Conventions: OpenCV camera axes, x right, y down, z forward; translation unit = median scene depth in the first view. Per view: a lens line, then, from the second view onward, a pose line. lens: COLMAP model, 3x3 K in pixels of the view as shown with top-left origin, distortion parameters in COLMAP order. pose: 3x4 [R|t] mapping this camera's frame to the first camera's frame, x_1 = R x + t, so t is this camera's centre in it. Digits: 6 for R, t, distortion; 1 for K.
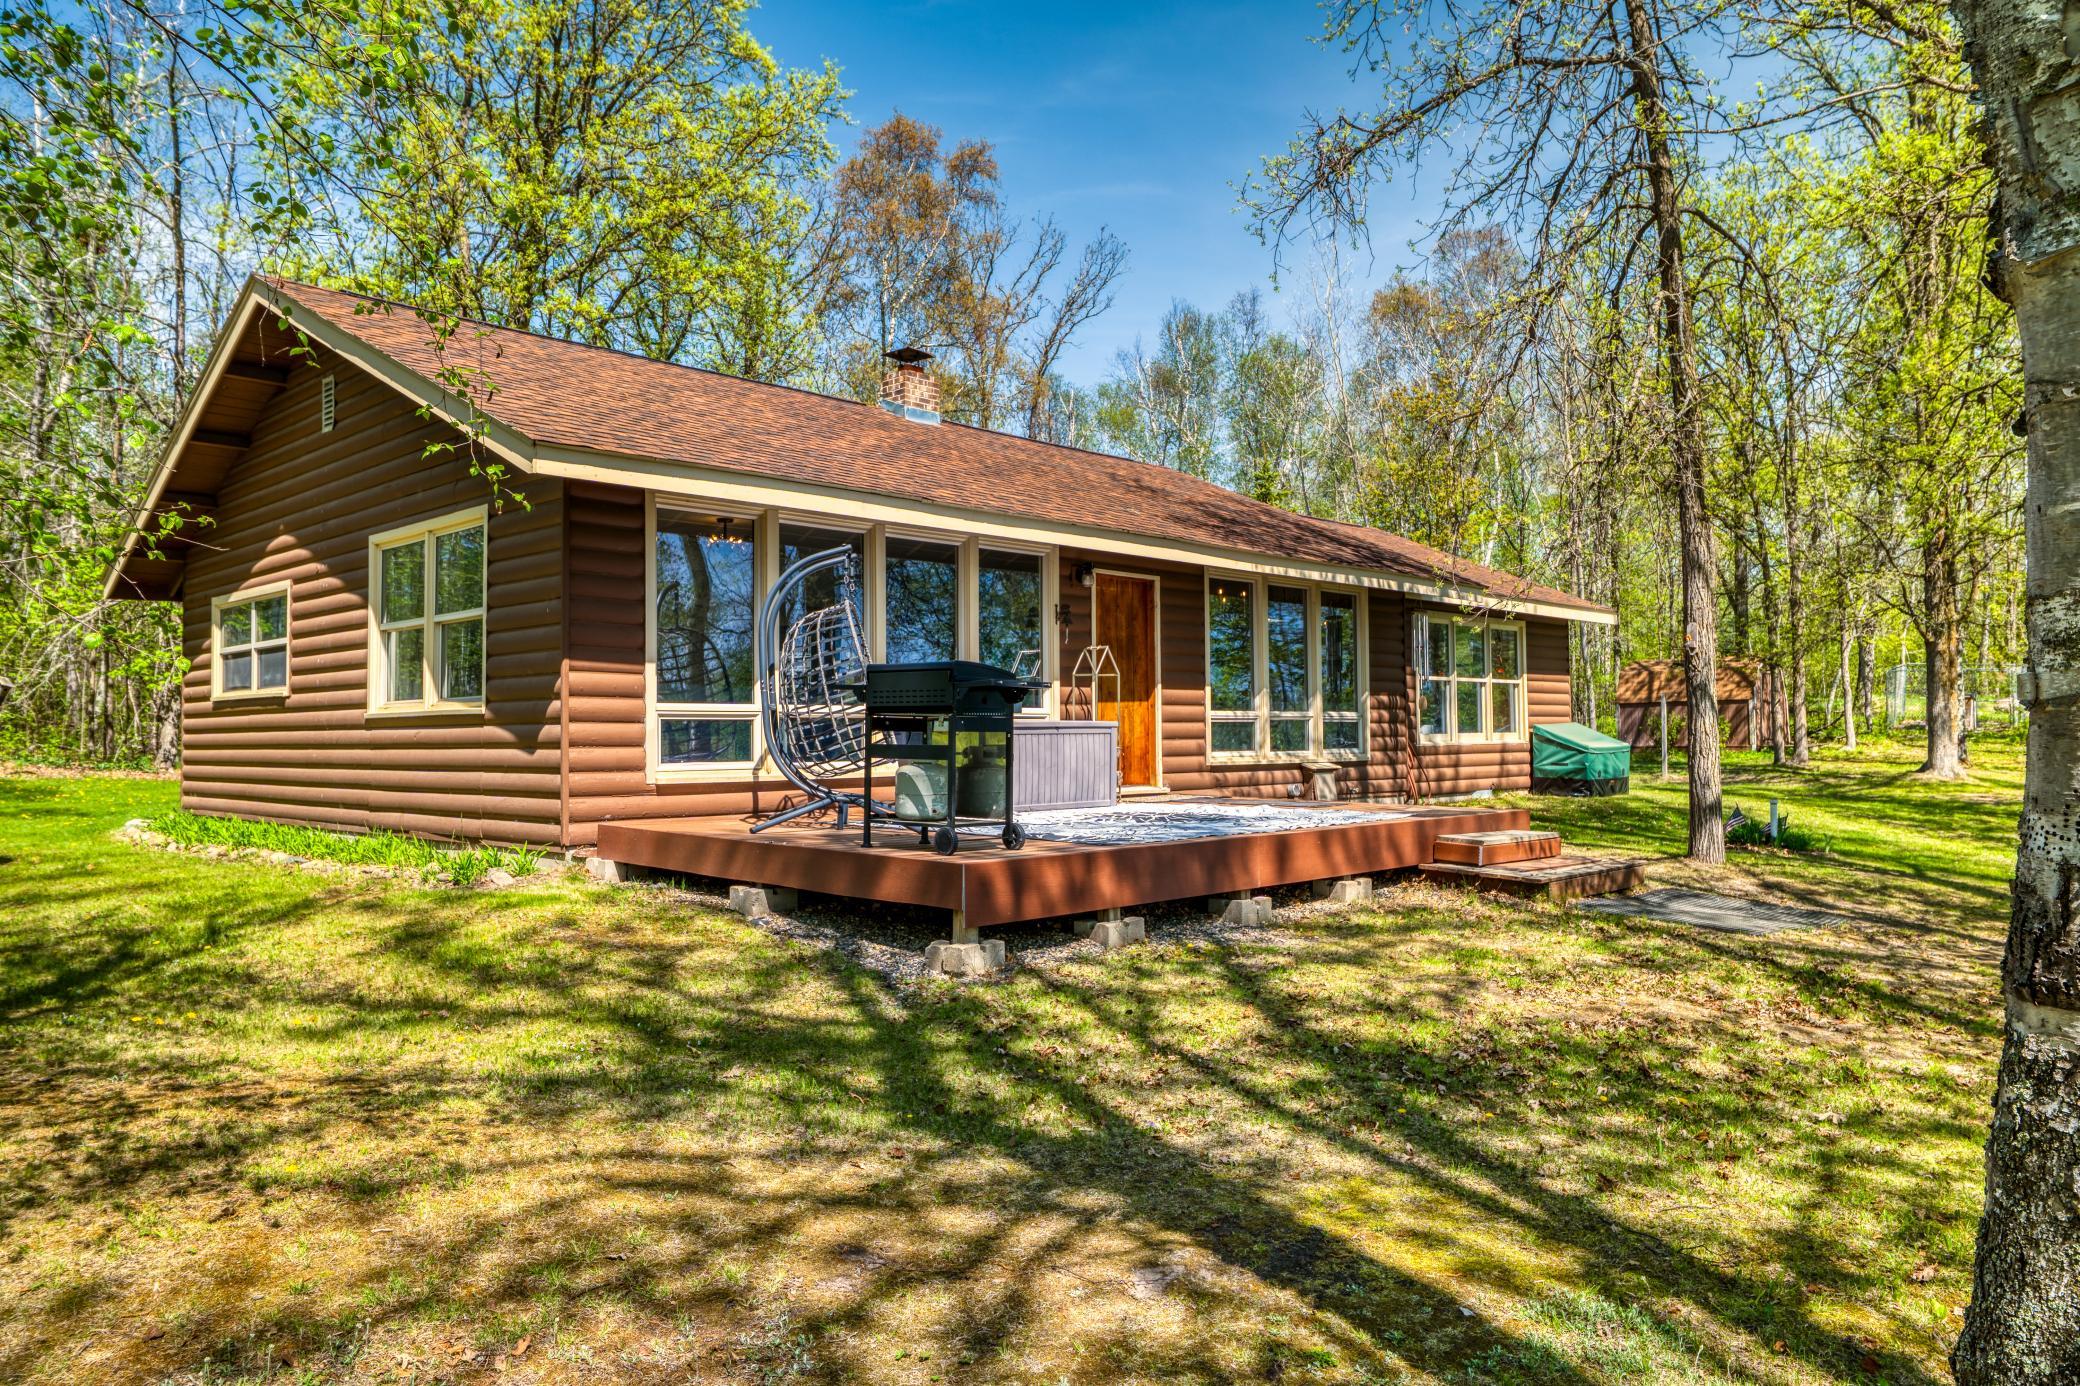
lens RADIAL K [[1443.1, 0, 1040.0], [0, 1443.1, 693.0], [0, 0, 1]] dist [0.000807, 0.000203]
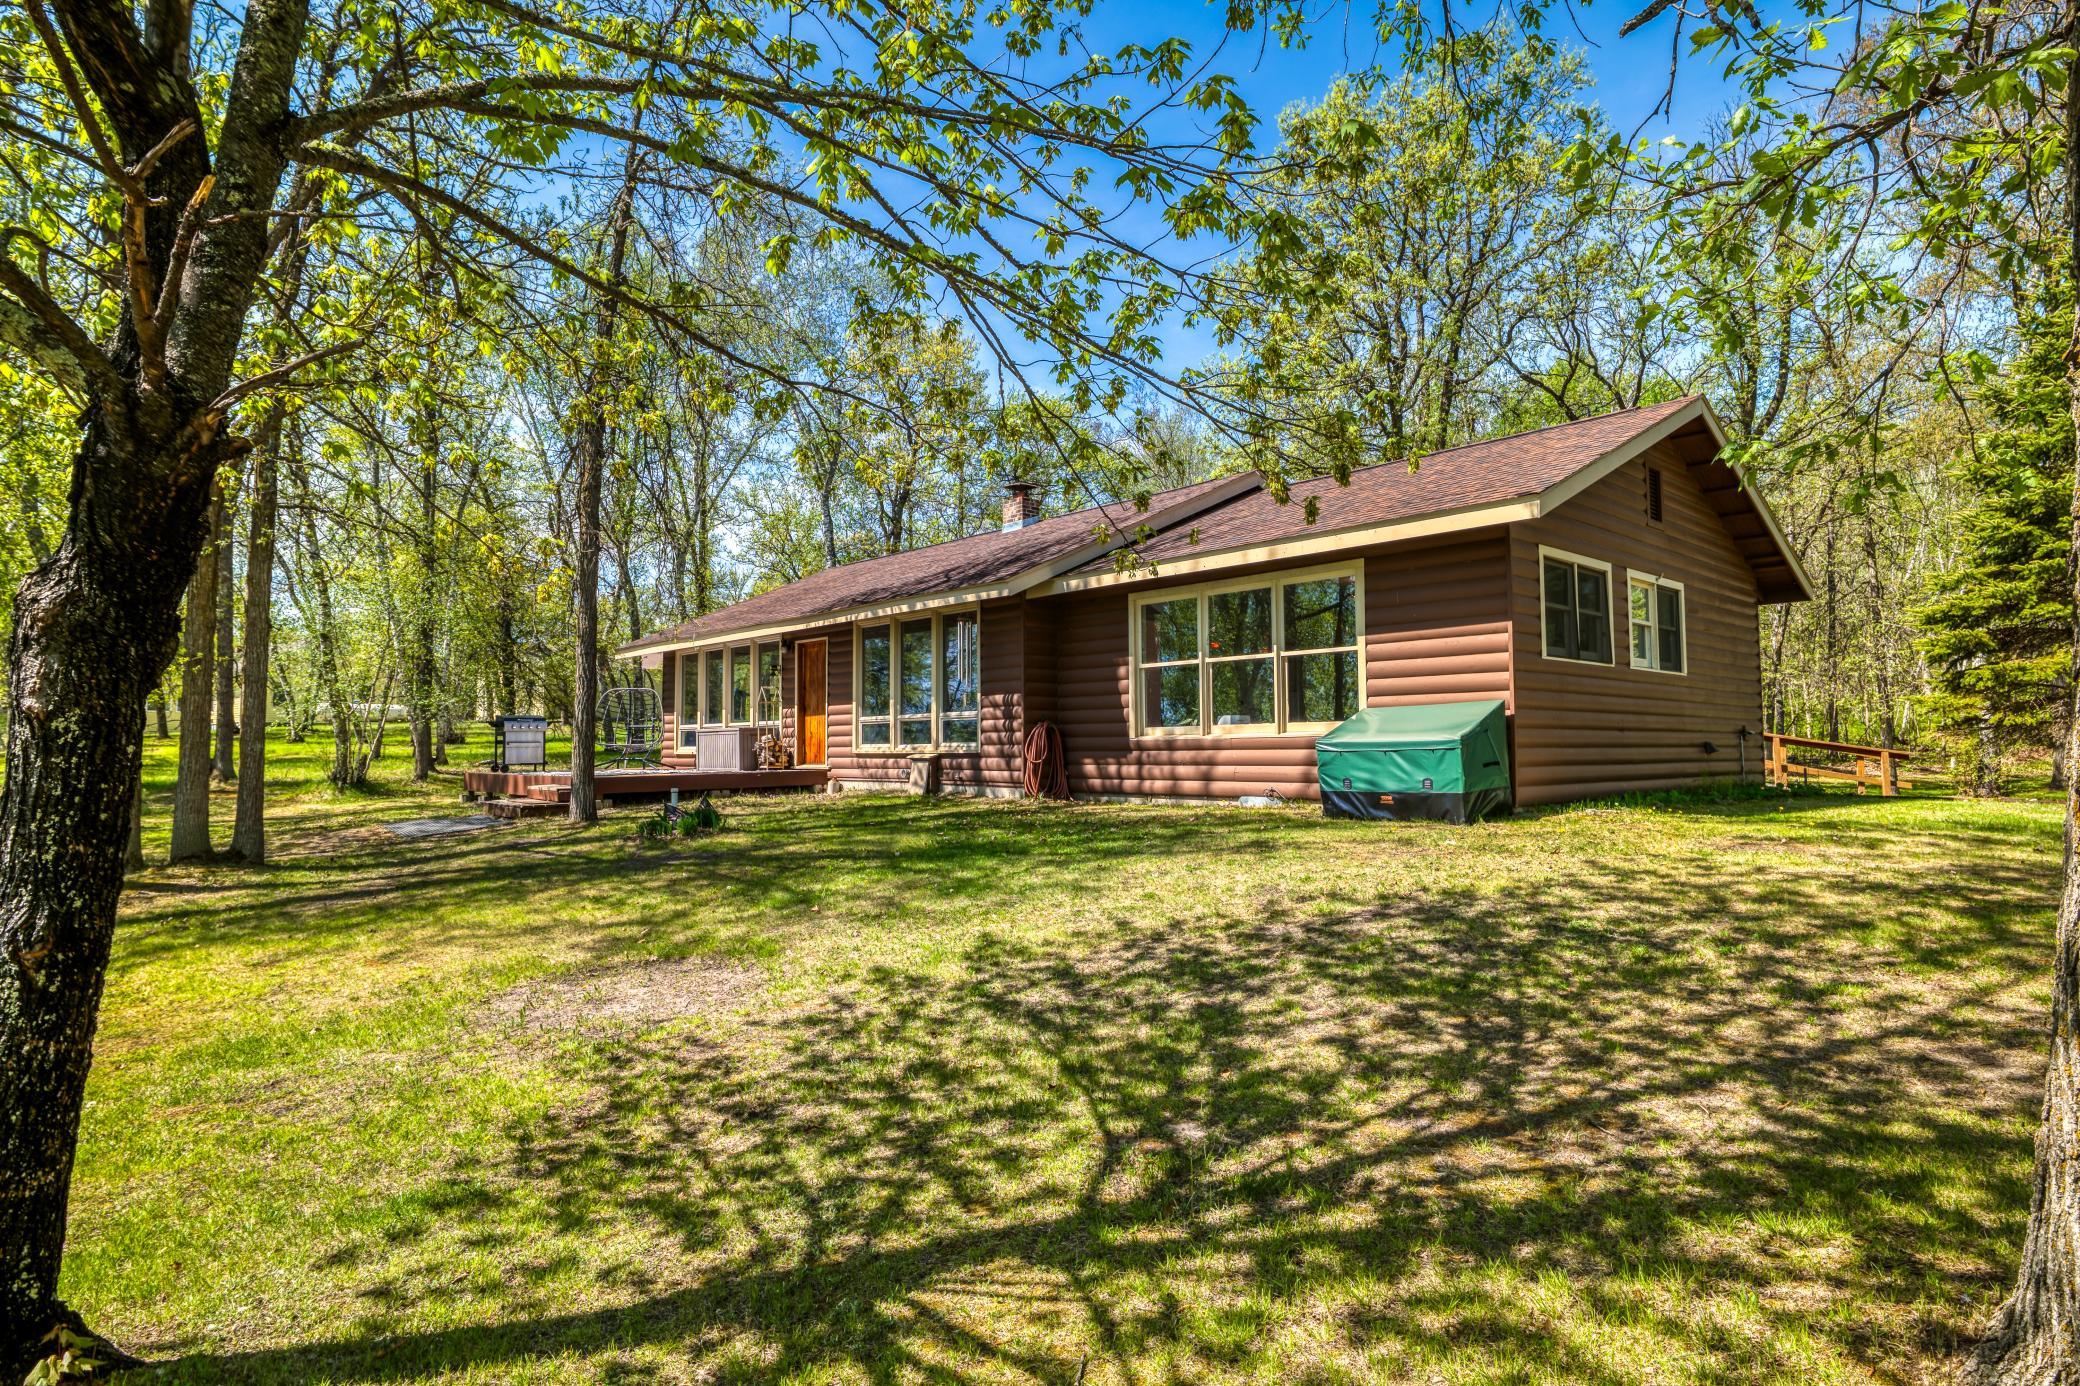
lens RADIAL K [[1033.0, 0, 1040.0], [0, 1033.0, 693.0], [0, 0, 1]] dist [0.039135, 0.000276]
pose [[-0.047487, -0.033363, -0.998315, 1.025105], [0.046945, 0.998263, -0.035594, 0.030301], [0.997768, -0.048556, -0.045838, 1.073966]]
